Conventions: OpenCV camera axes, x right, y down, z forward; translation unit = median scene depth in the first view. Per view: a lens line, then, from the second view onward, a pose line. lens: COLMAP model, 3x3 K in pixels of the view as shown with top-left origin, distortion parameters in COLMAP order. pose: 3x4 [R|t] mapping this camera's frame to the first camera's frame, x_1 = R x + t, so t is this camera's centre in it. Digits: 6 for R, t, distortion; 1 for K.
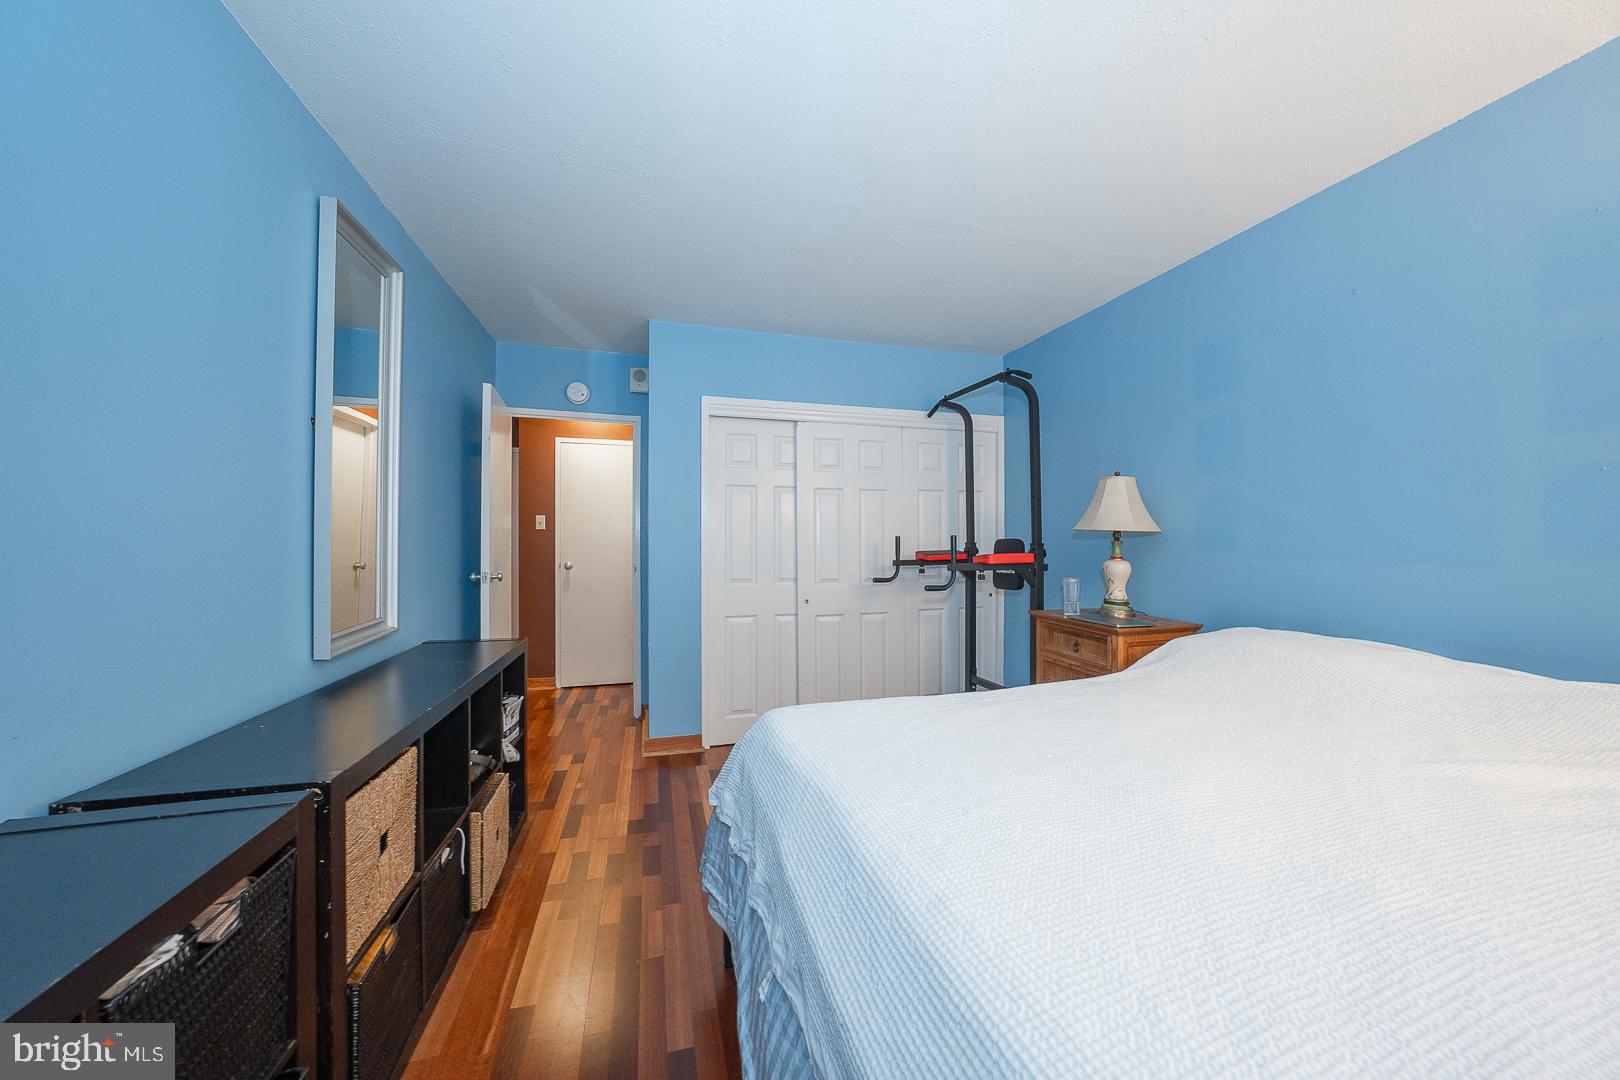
lens RADIAL K [[557.3, 0, 814.2], [0, 557.3, 536.6], [0, 0, 1]] dist [-0.017429, 0.000099]
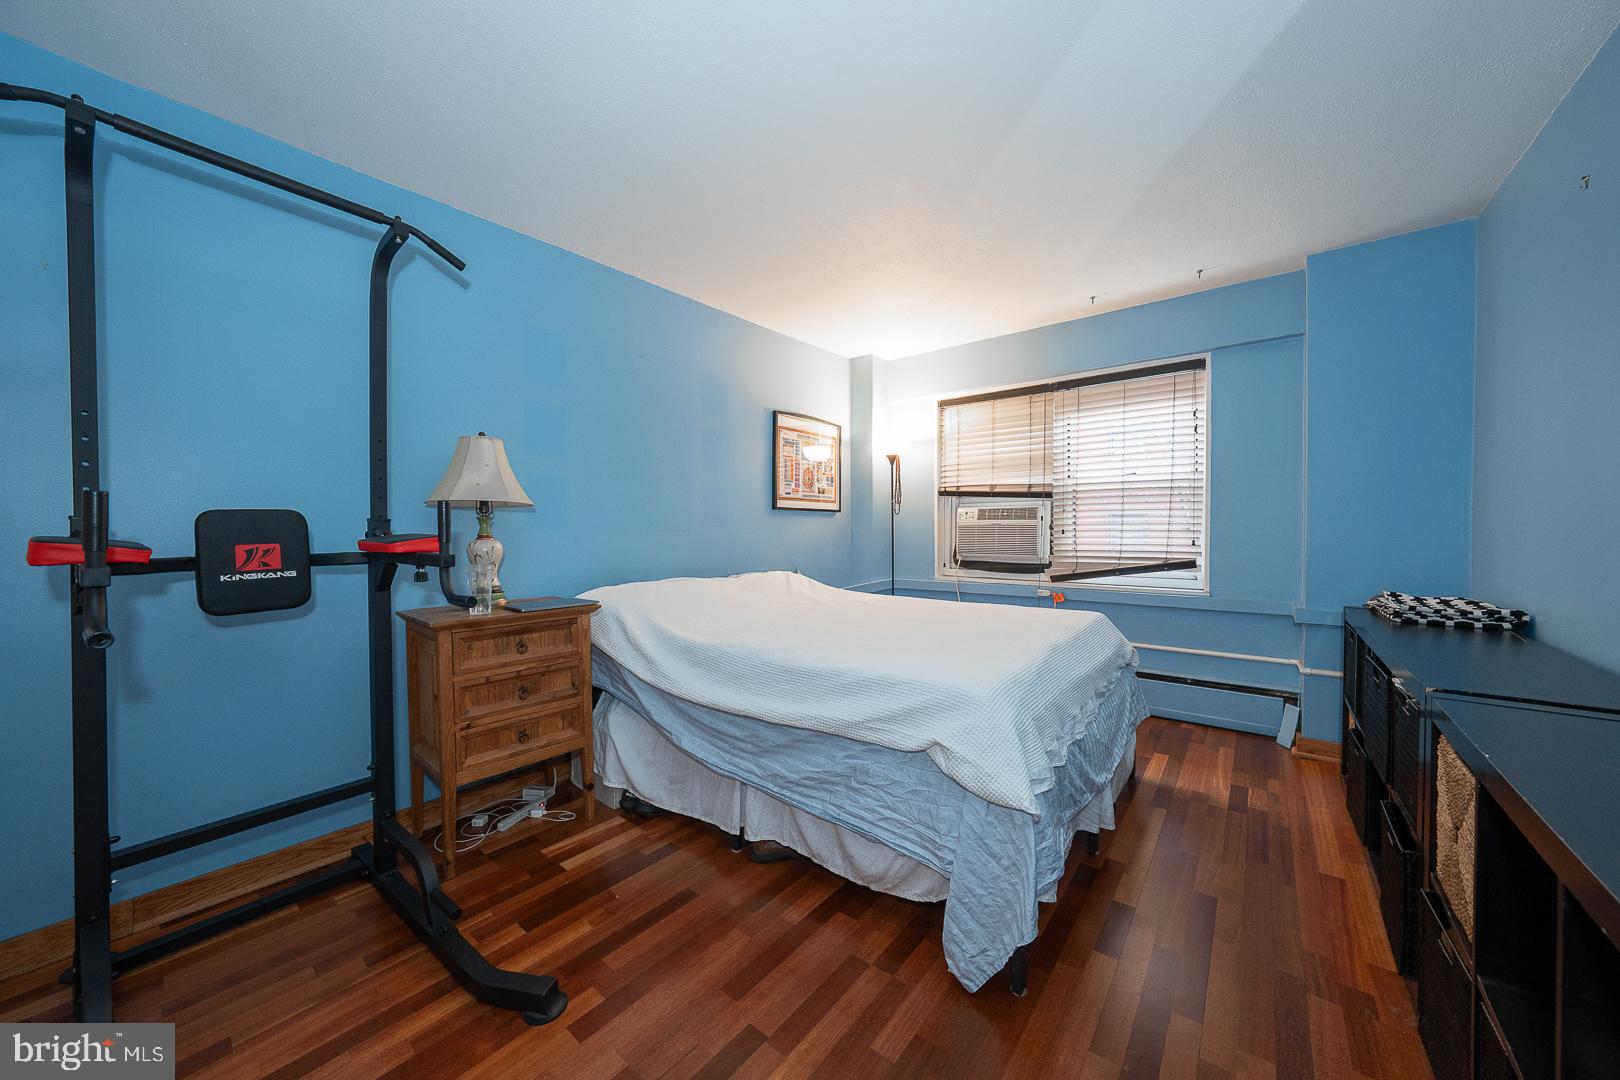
lens RADIAL K [[557.3, 0, 814.2], [0, 557.3, 536.6], [0, 0, 1]] dist [-0.017429, 0.000099]
pose [[-0.565169, -0.012415, 0.824882, -0.400720], [0.003926, 0.999835, 0.017738, 0.026914], [-0.824966, 0.013263, -0.565027, 1.055812]]
